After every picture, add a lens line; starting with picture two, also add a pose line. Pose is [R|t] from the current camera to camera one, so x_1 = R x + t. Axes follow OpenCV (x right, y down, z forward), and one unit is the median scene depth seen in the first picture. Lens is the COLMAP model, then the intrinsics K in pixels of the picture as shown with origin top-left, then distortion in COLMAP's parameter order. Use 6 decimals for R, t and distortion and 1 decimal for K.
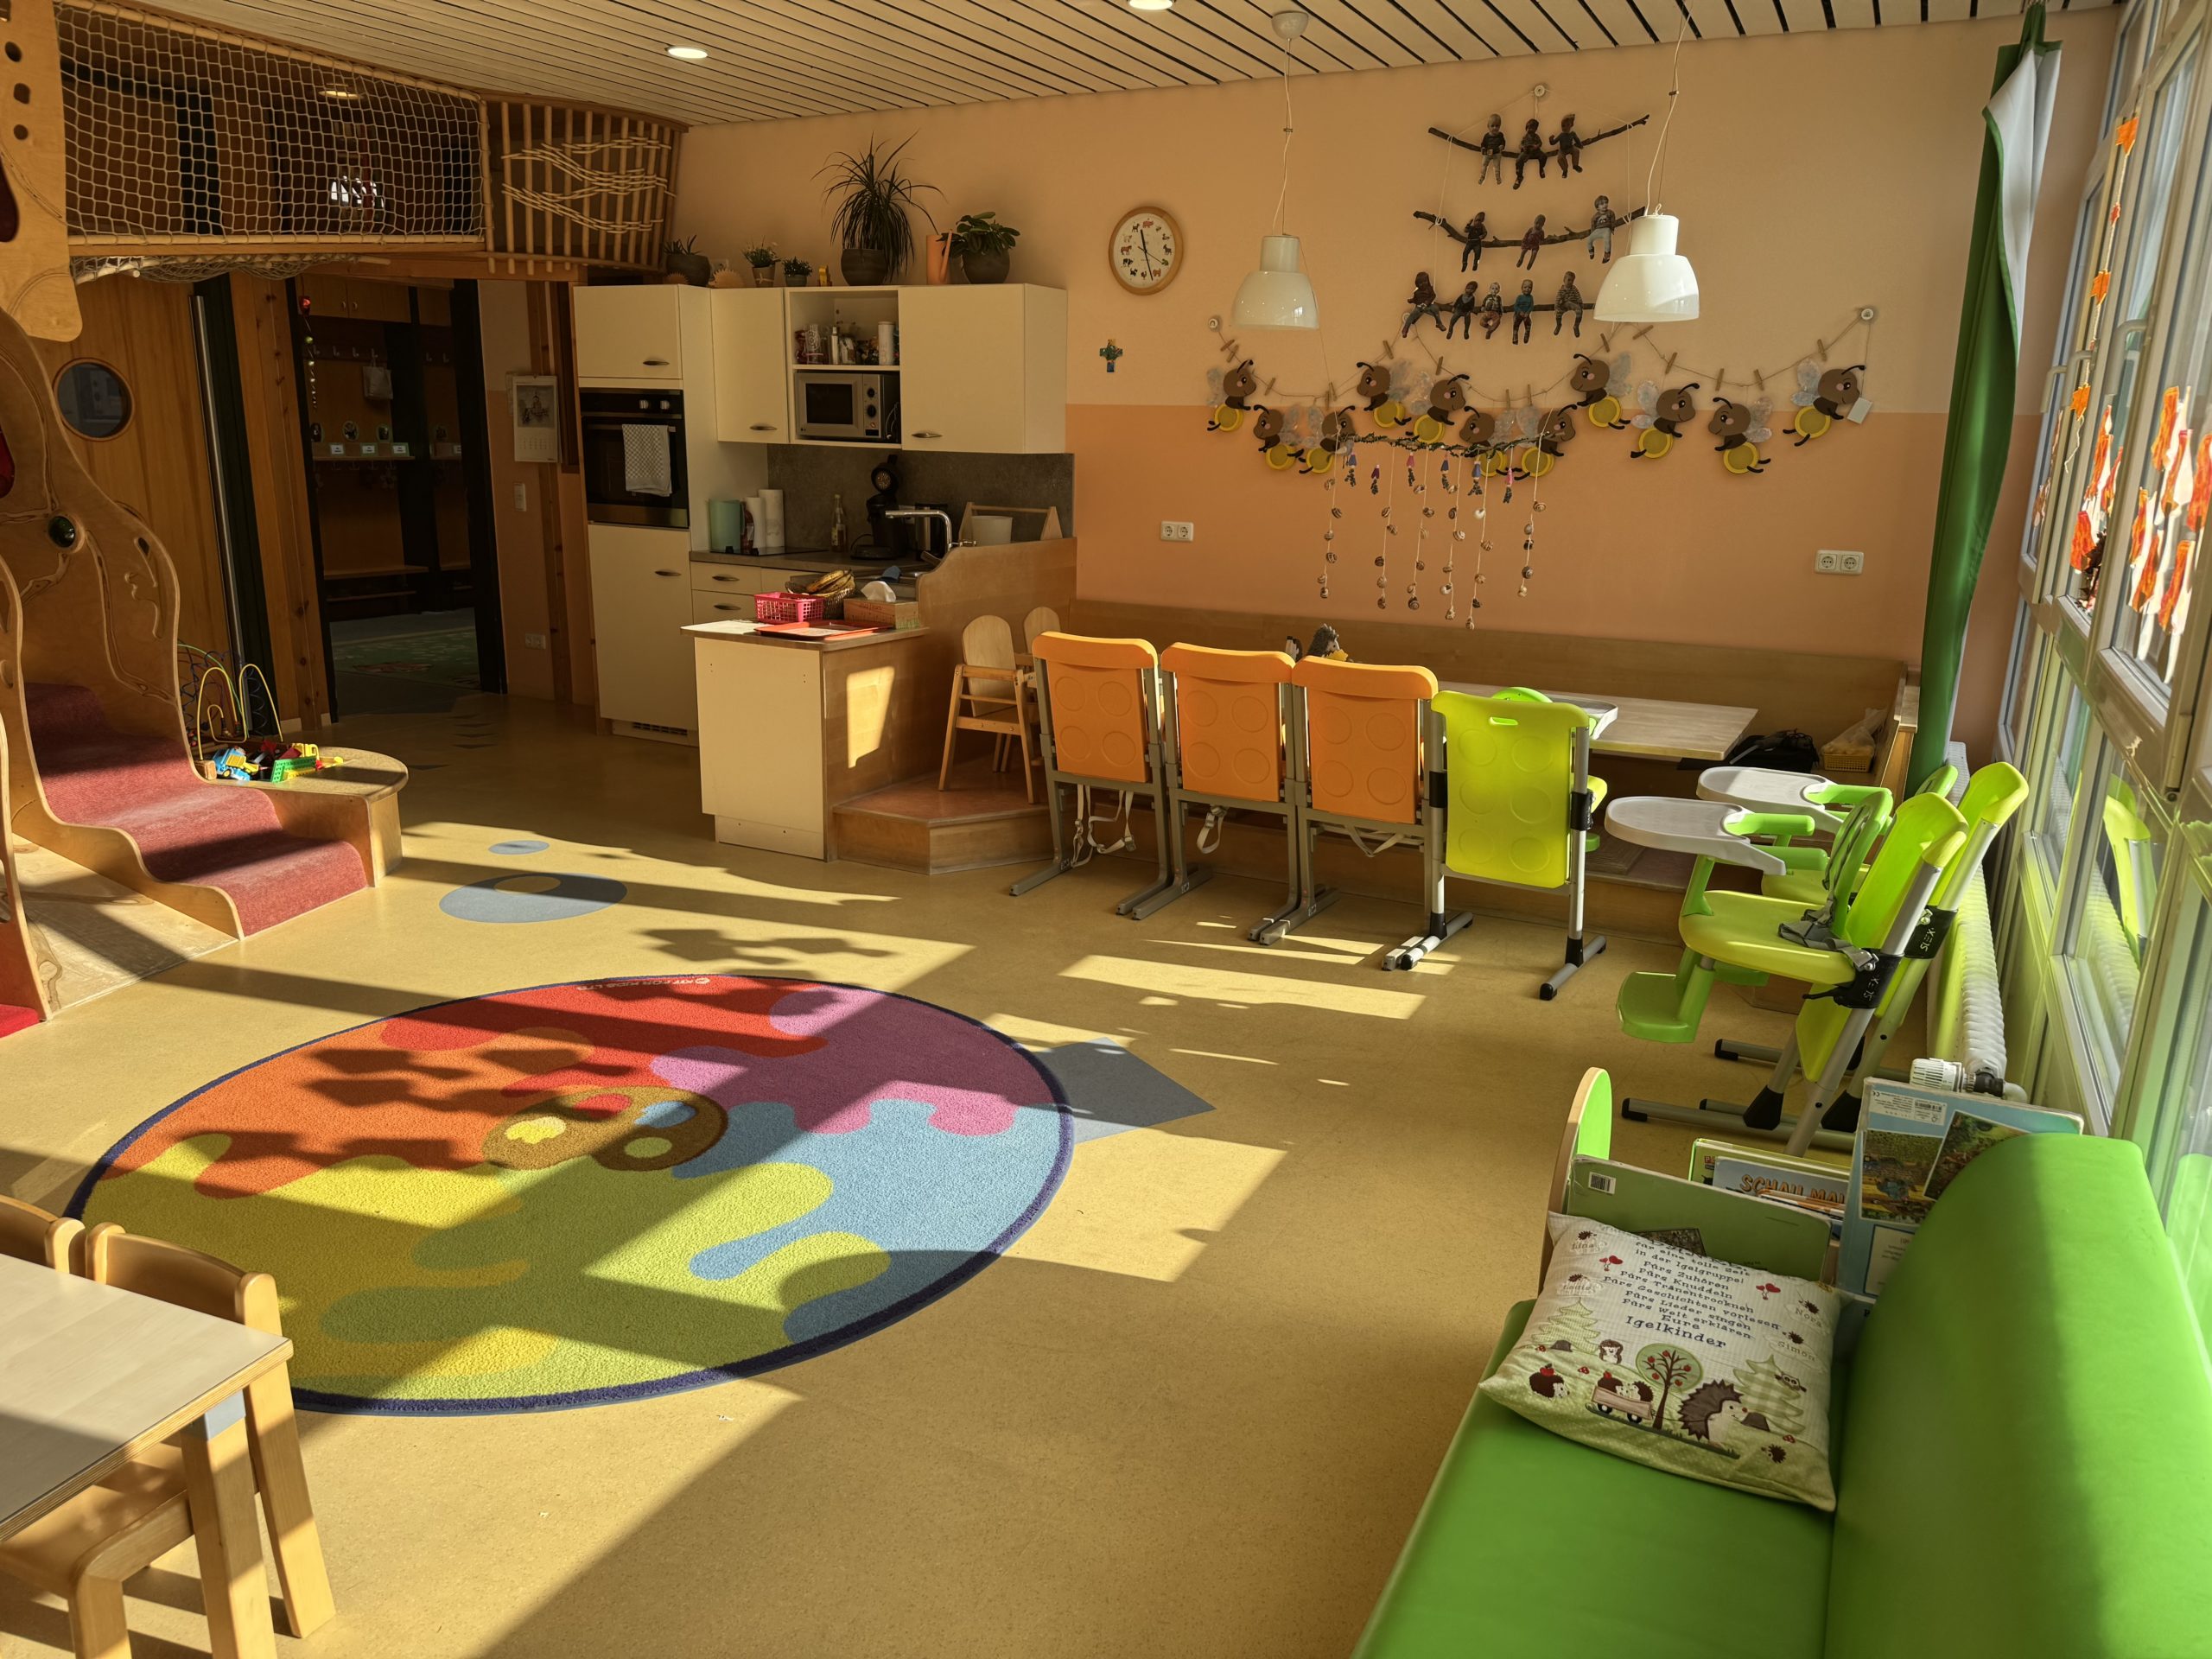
lens RADIAL K [[1525.8, 0, 1102.2], [0, 1525.8, 831.0], [0, 0, 1]] dist [0.112618, -0.181770]
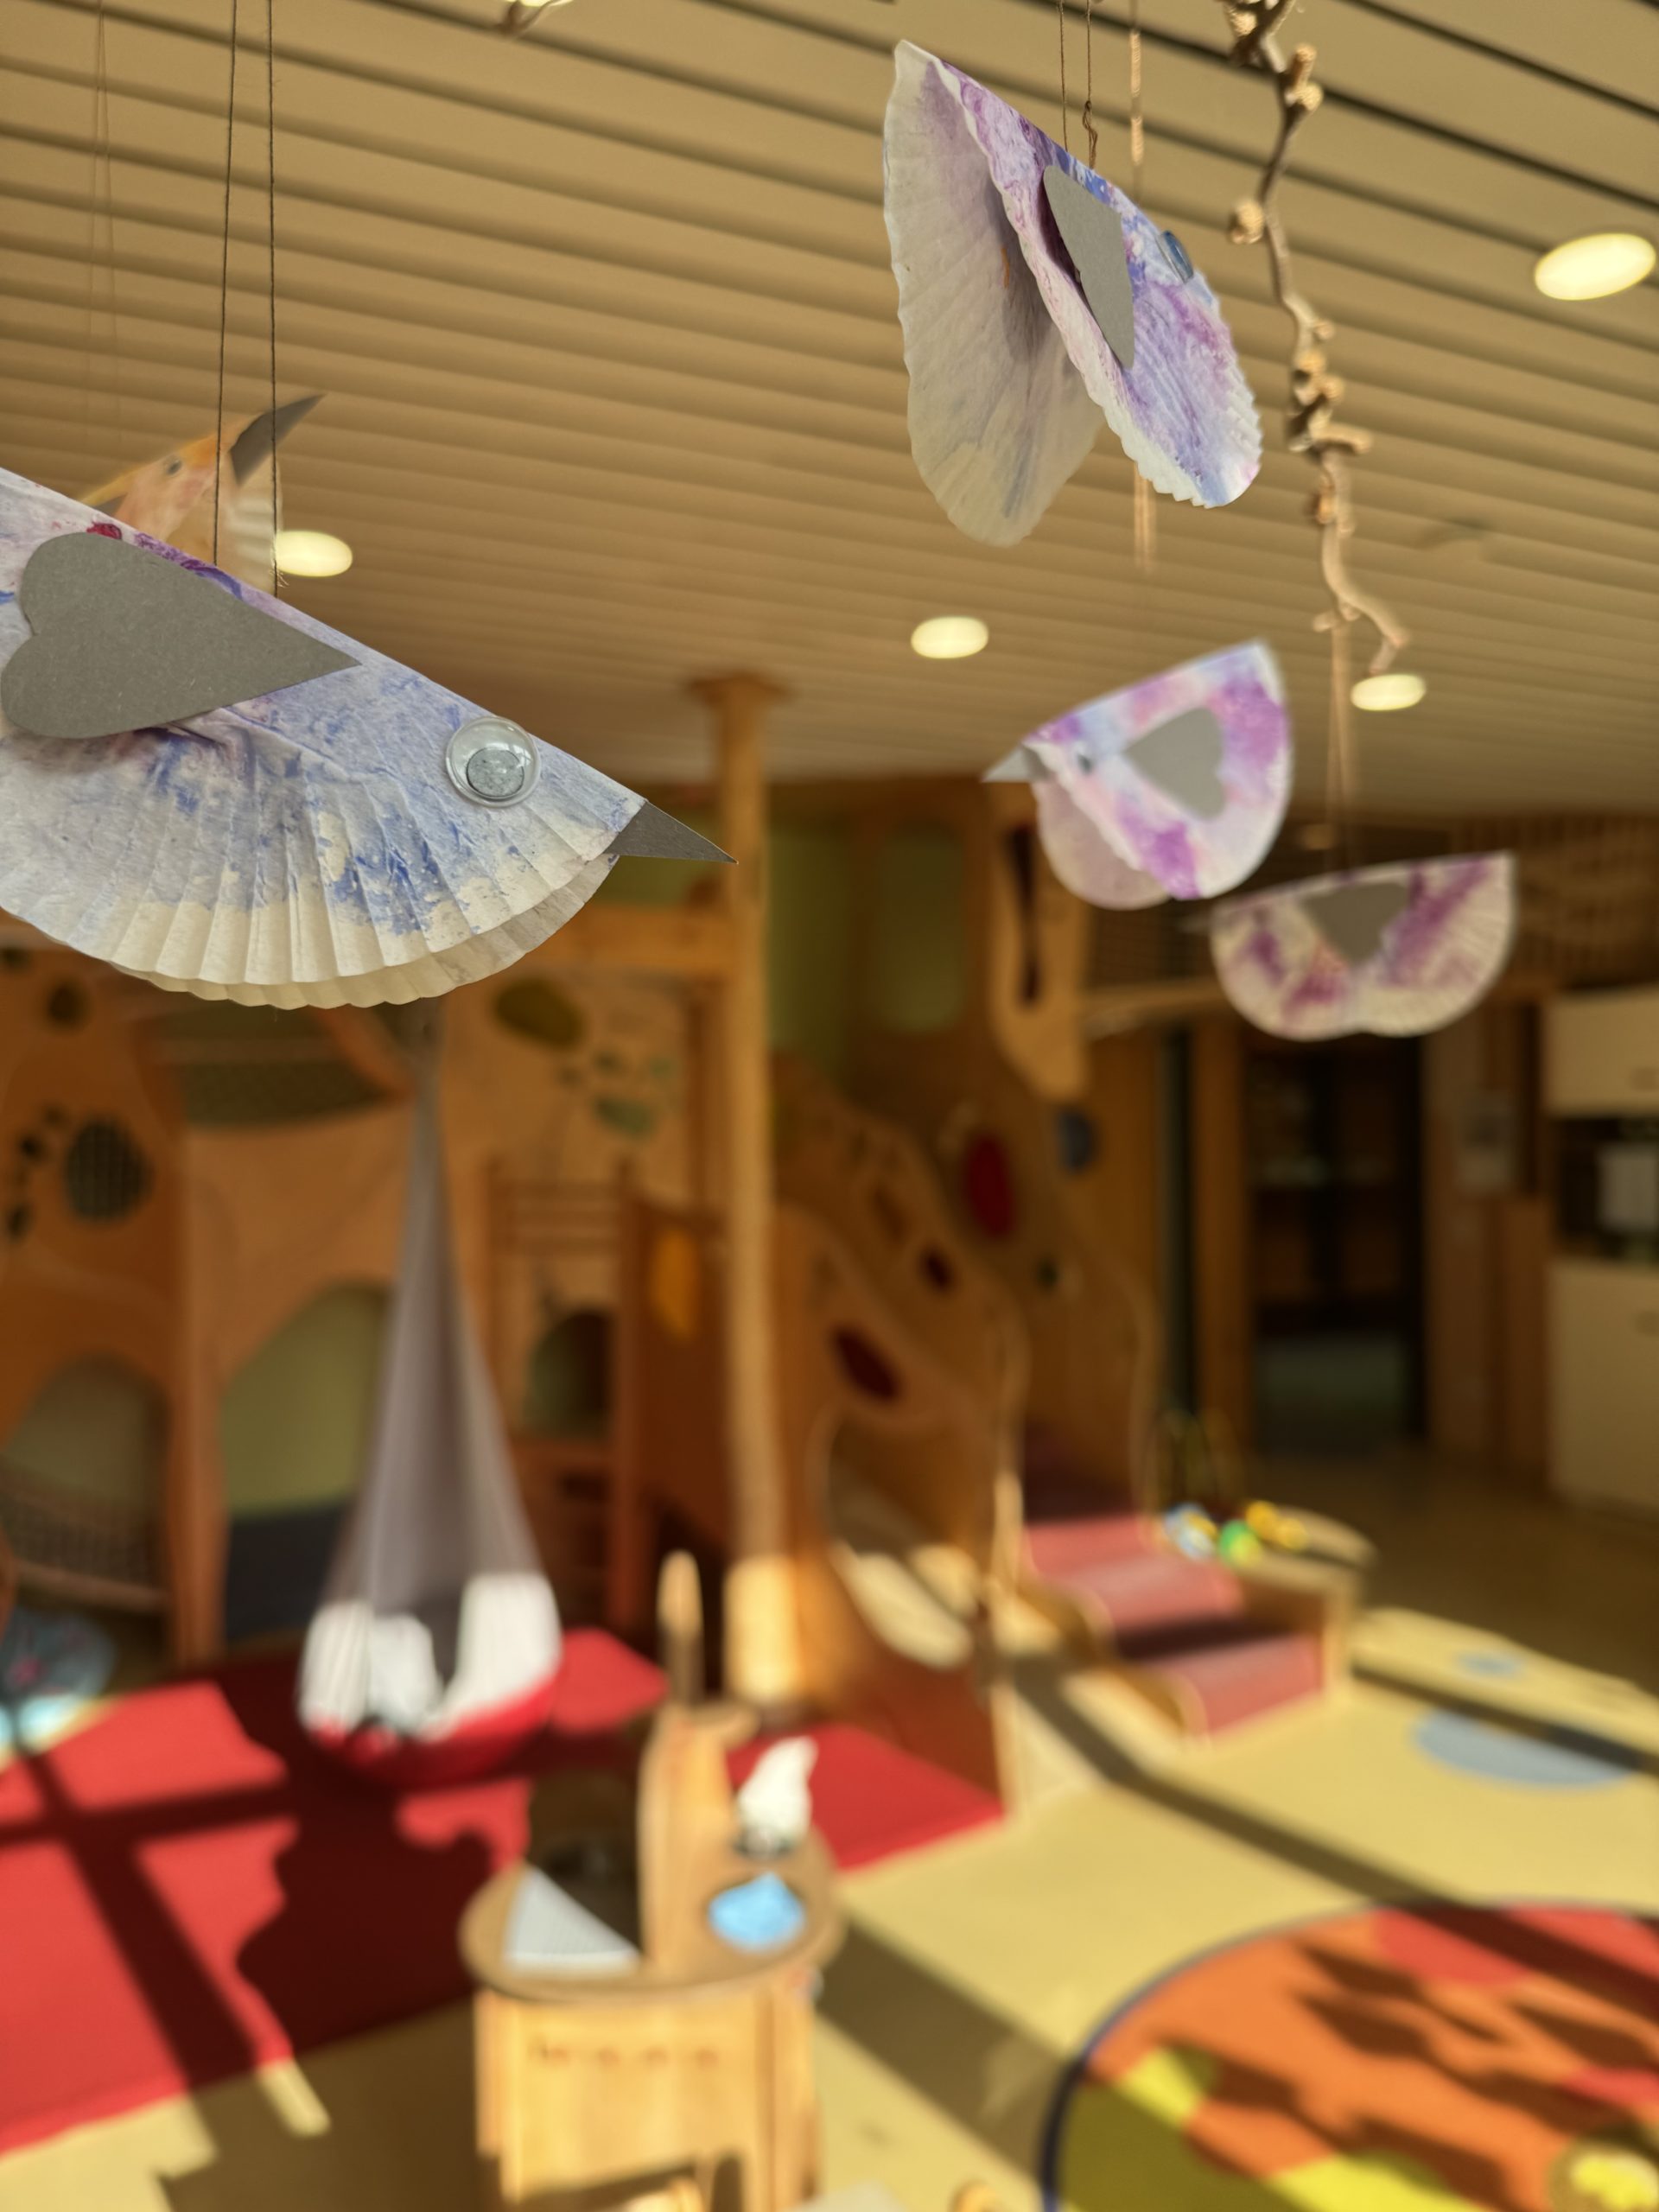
lens RADIAL K [[1525.8, 0, 821.1], [0, 1525.8, 1118.9], [0, 0, 1]] dist [0.112618, -0.181770]
pose [[0.777471, -0.040943, -0.627585, -0.165029], [-0.122396, 0.968949, -0.214840, -0.063149], [0.616894, 0.243846, 0.748318, 0.129969]]
